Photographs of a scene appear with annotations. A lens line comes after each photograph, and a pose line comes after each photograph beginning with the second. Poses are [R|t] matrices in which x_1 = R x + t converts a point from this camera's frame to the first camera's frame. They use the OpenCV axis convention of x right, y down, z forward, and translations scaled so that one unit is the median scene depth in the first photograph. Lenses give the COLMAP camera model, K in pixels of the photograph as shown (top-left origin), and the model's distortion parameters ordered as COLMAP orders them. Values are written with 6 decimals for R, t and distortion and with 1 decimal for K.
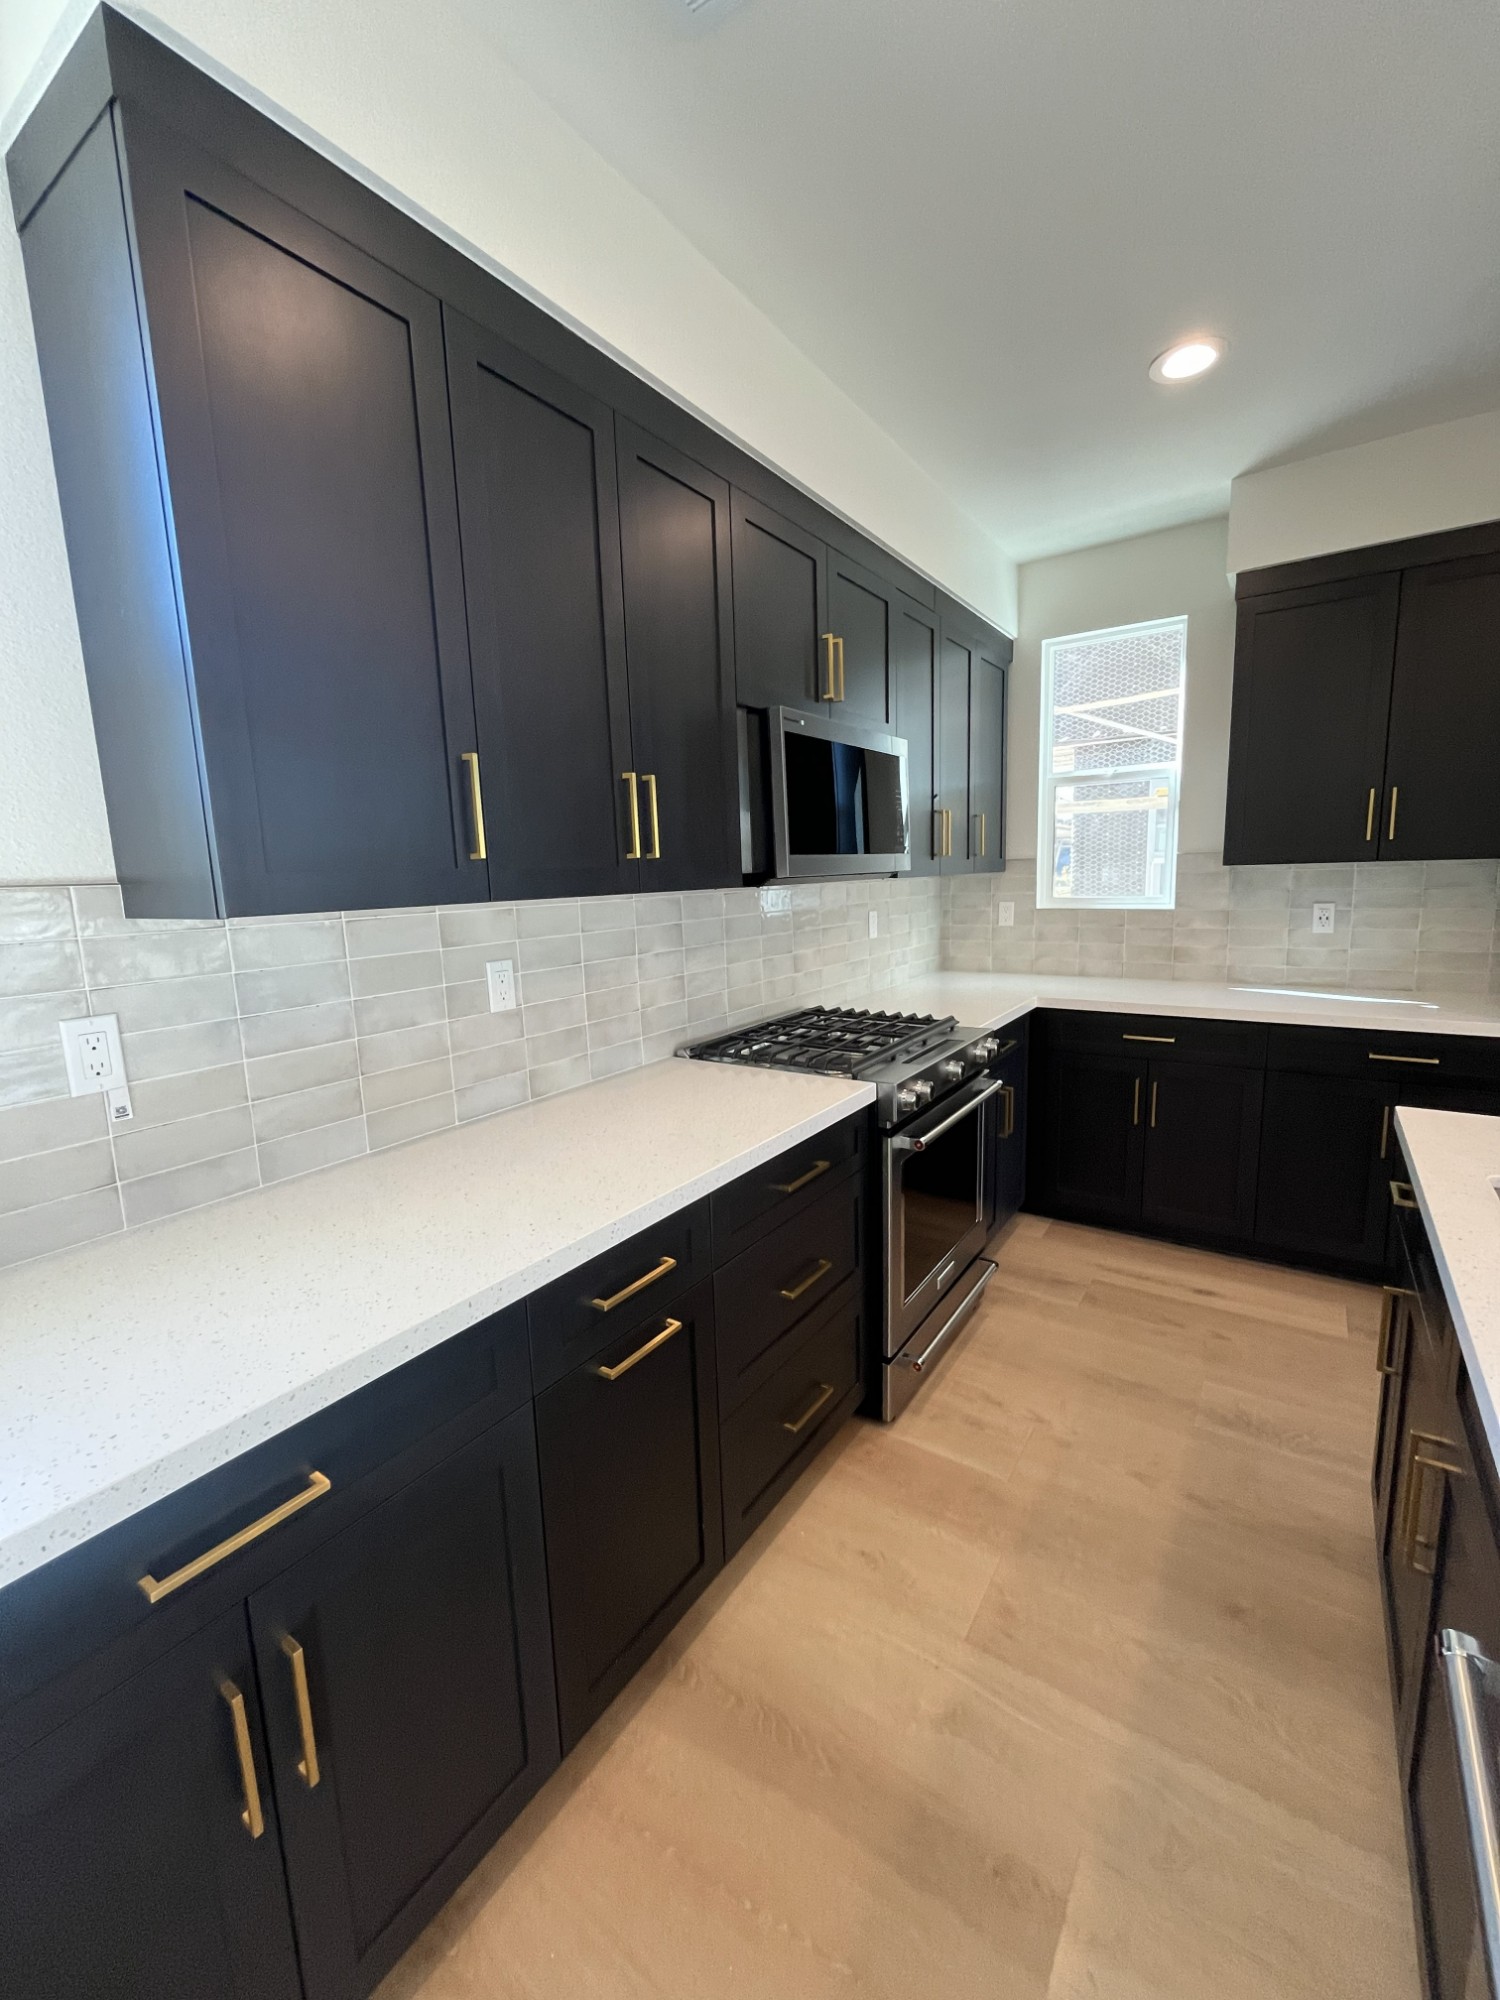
lens RADIAL K [[805.5, 0, 748.8], [0, 805.5, 996.9], [0, 0, 1]] dist [-0.004604, -0.000573]
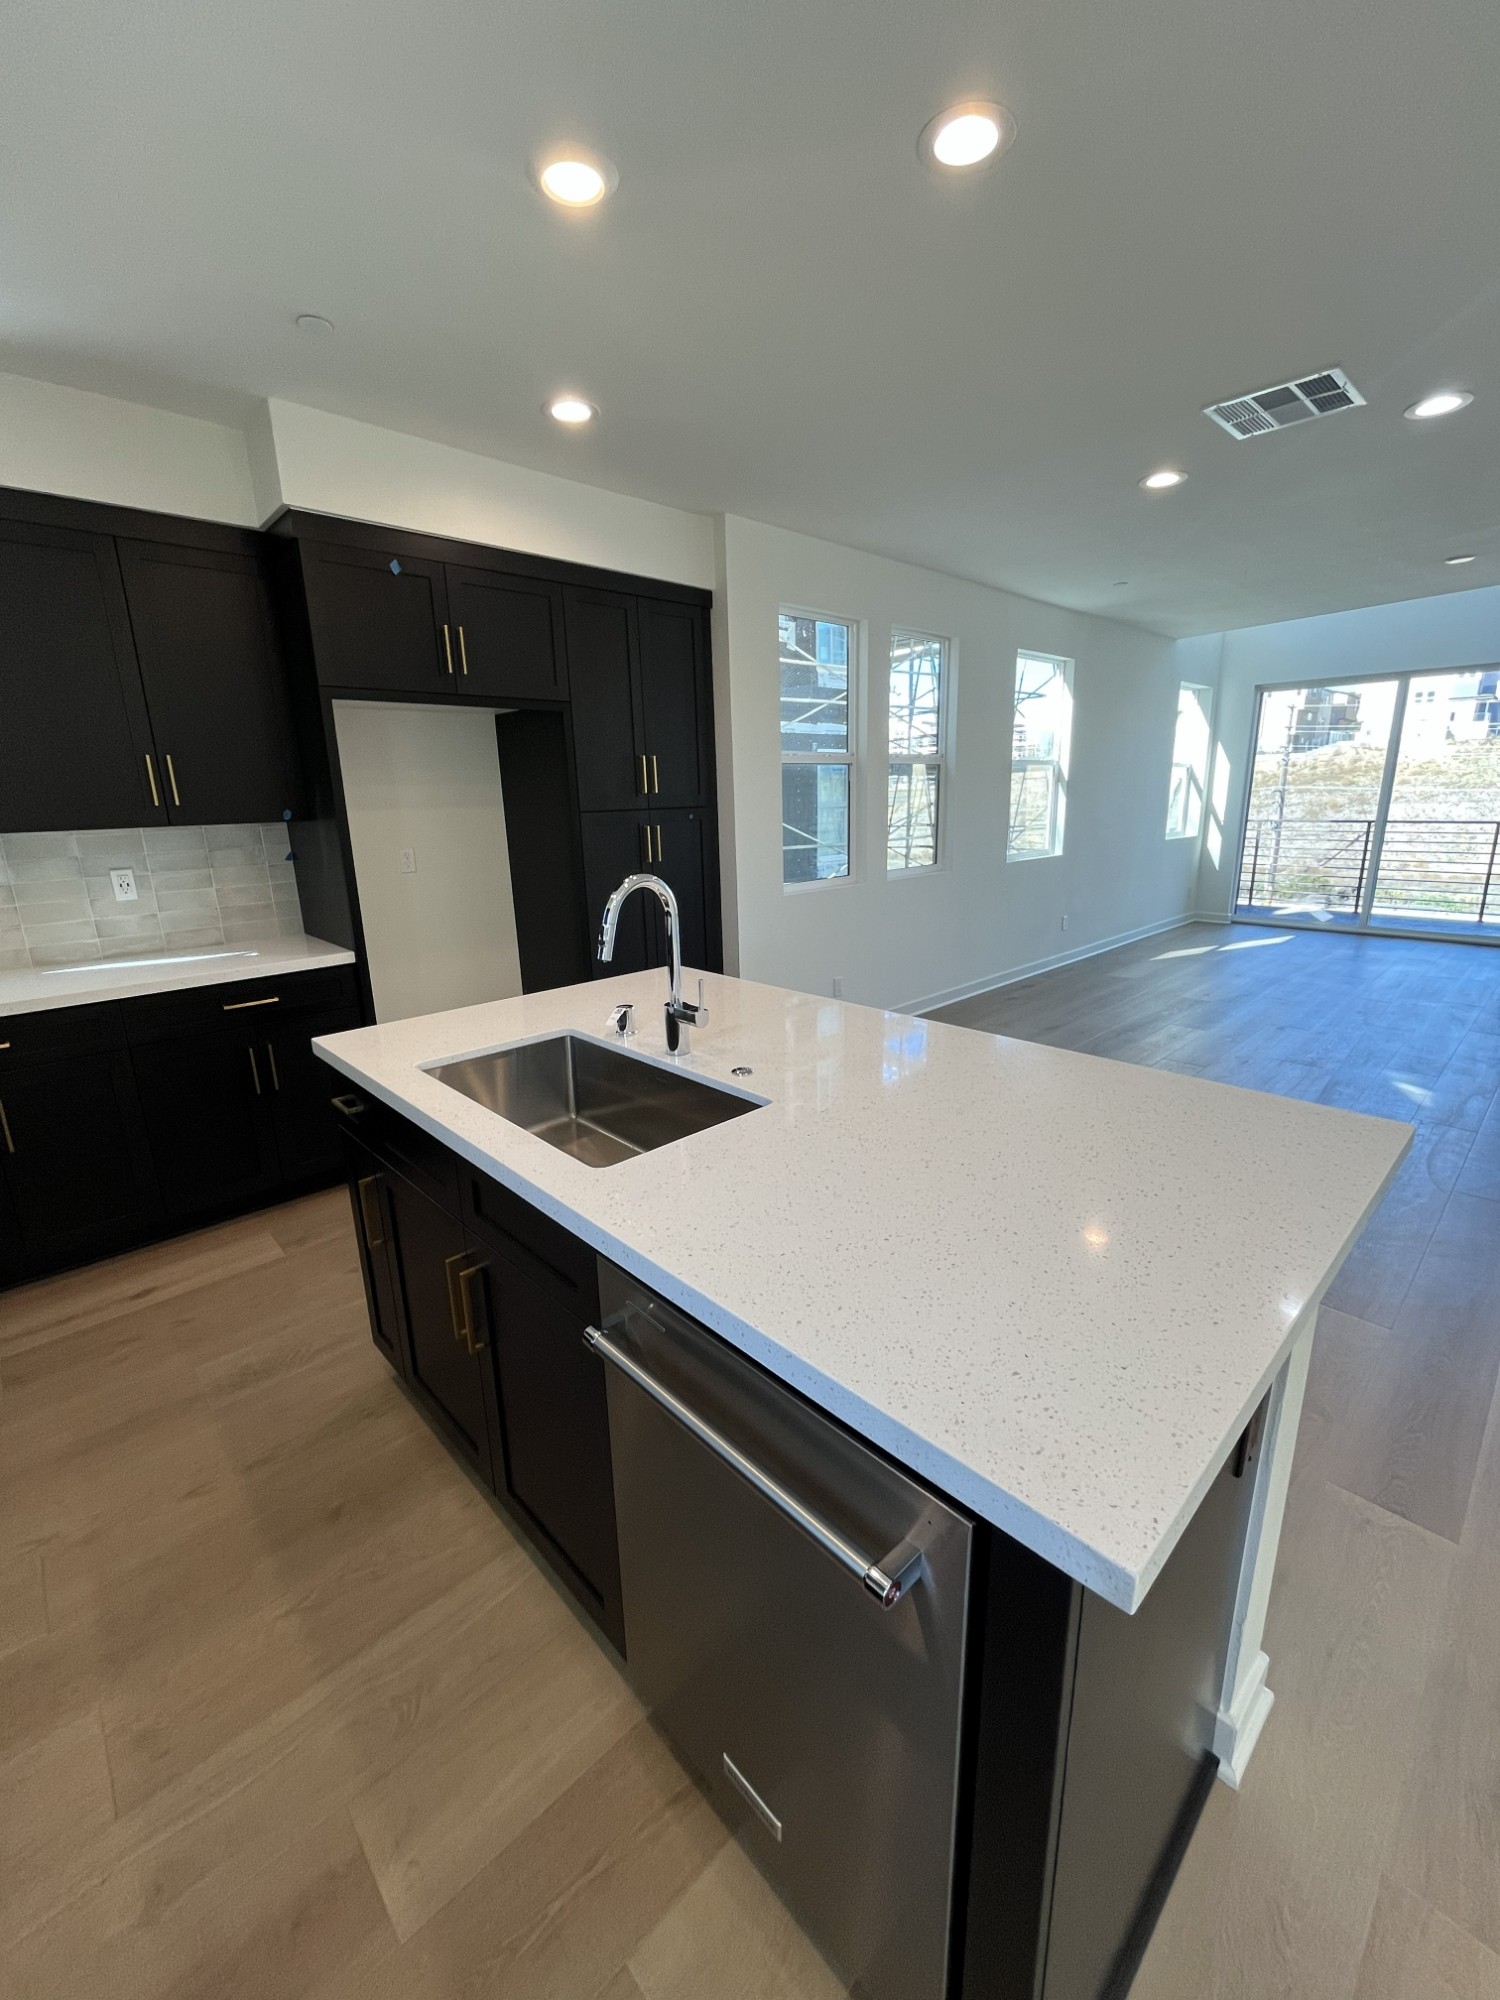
lens RADIAL K [[805.5, 0, 748.7], [0, 805.5, 998.3], [0, 0, 1]] dist [-0.004604, -0.000573]
pose [[0.206264, -0.212612, 0.955118, -0.104165], [0.165979, 0.969565, 0.179984, -0.016004], [-0.964316, 0.121405, 0.235276, 0.059472]]
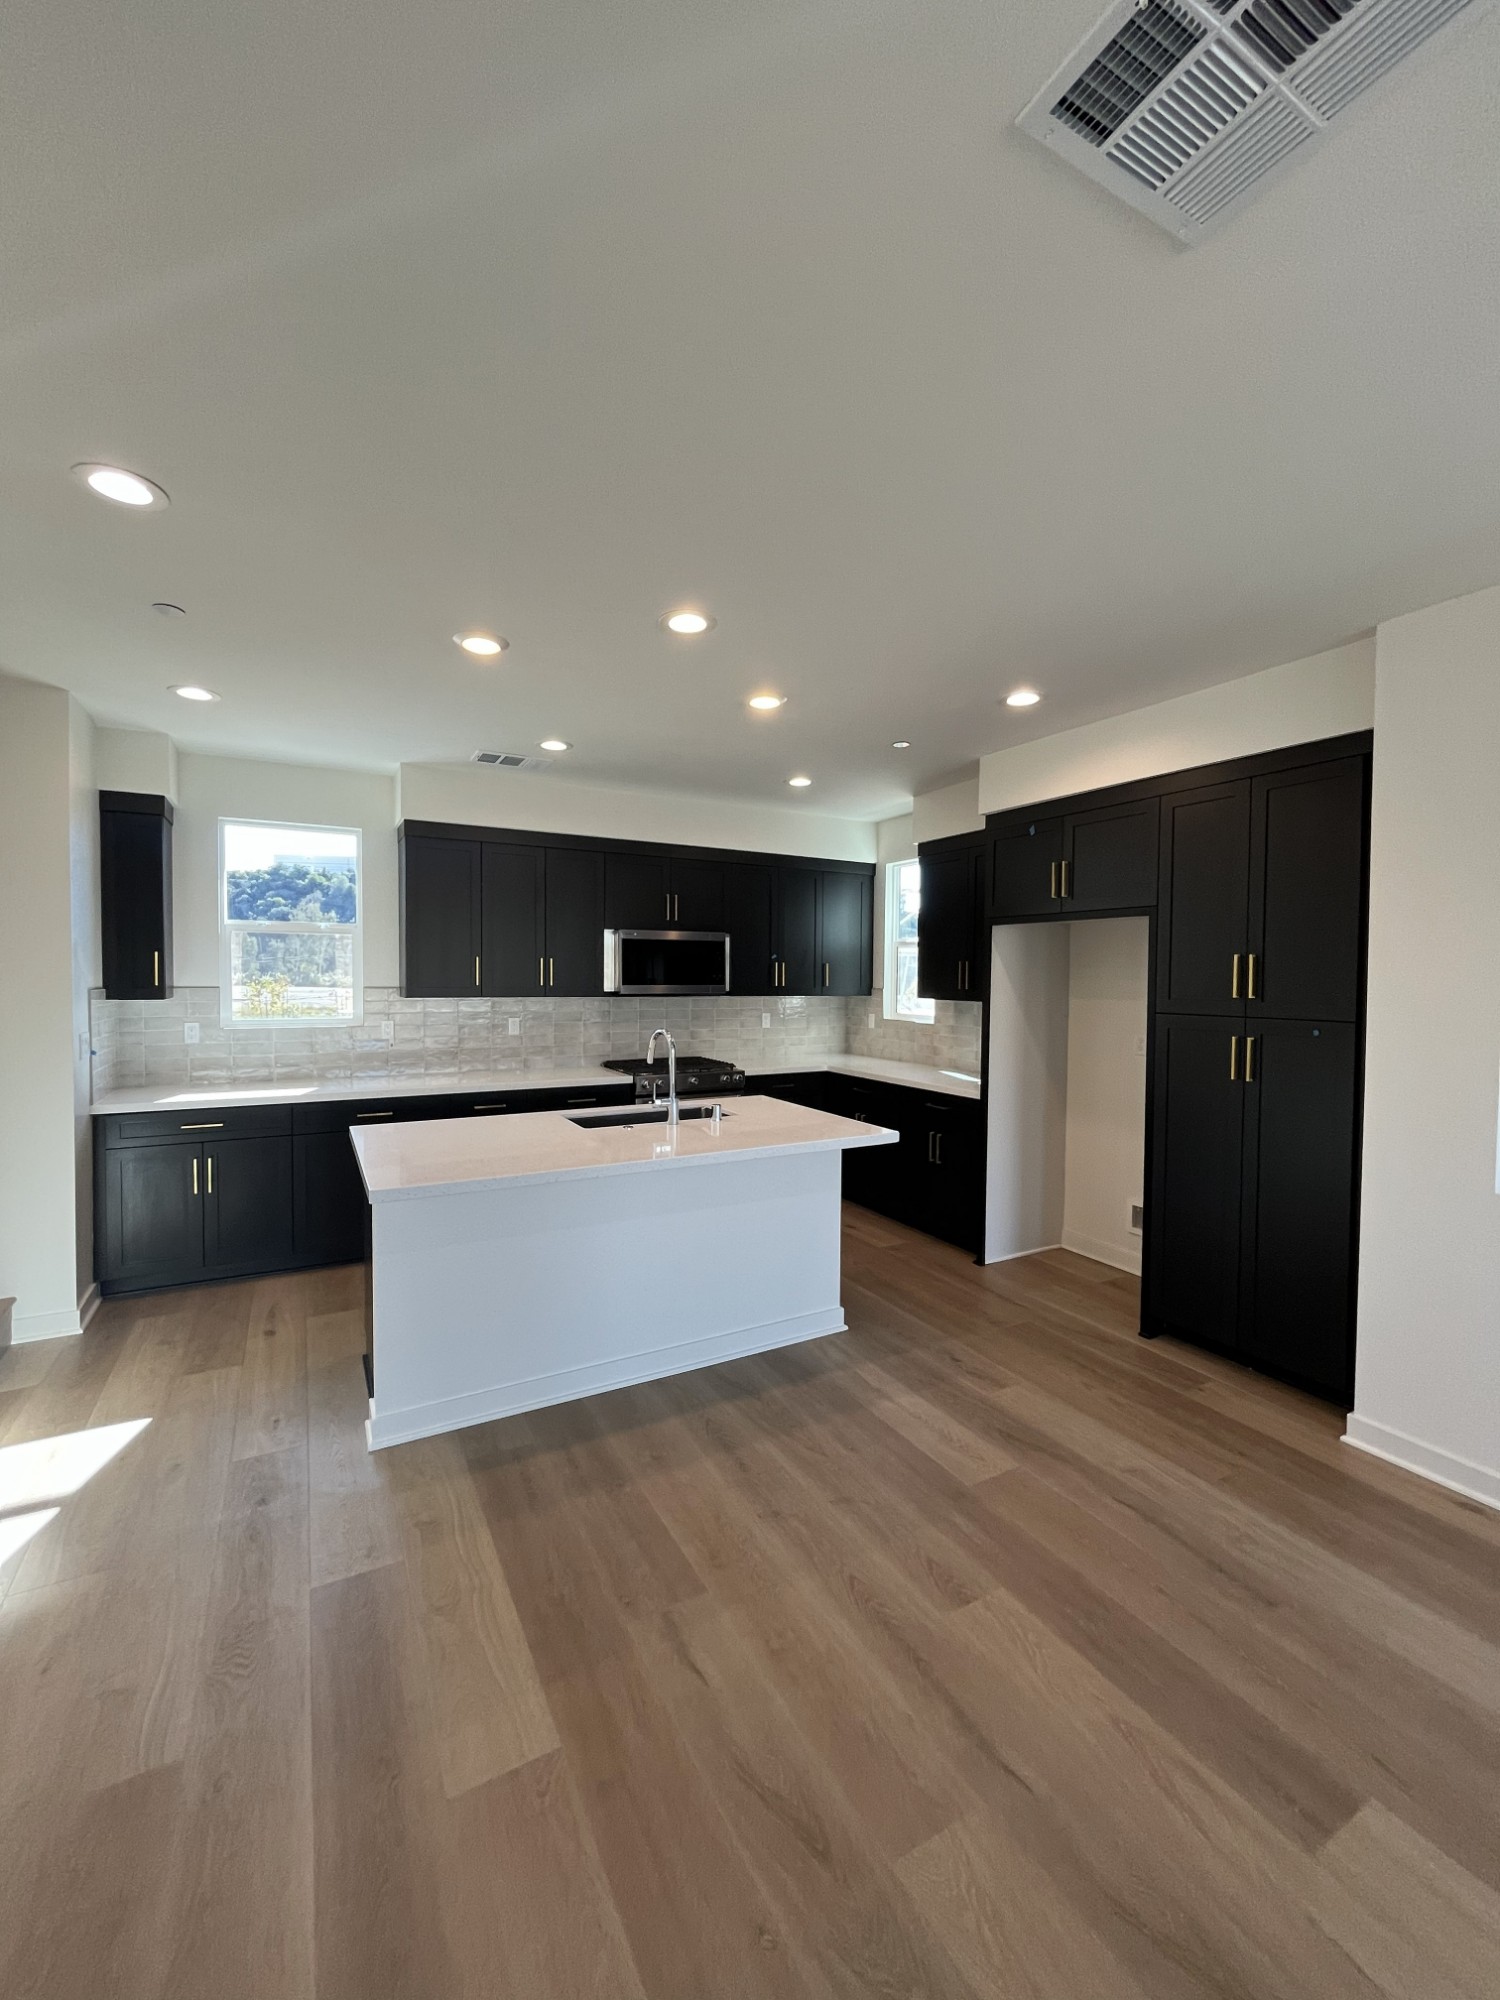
lens RADIAL K [[805.5, 0, 743.7], [0, 805.5, 999.1], [0, 0, 1]] dist [-0.004604, -0.000573]
pose [[0.892944, 0.055814, -0.446694, 1.139520], [-0.107609, 0.989982, -0.091414, 0.043664], [0.437117, 0.129696, 0.890004, -0.814814]]
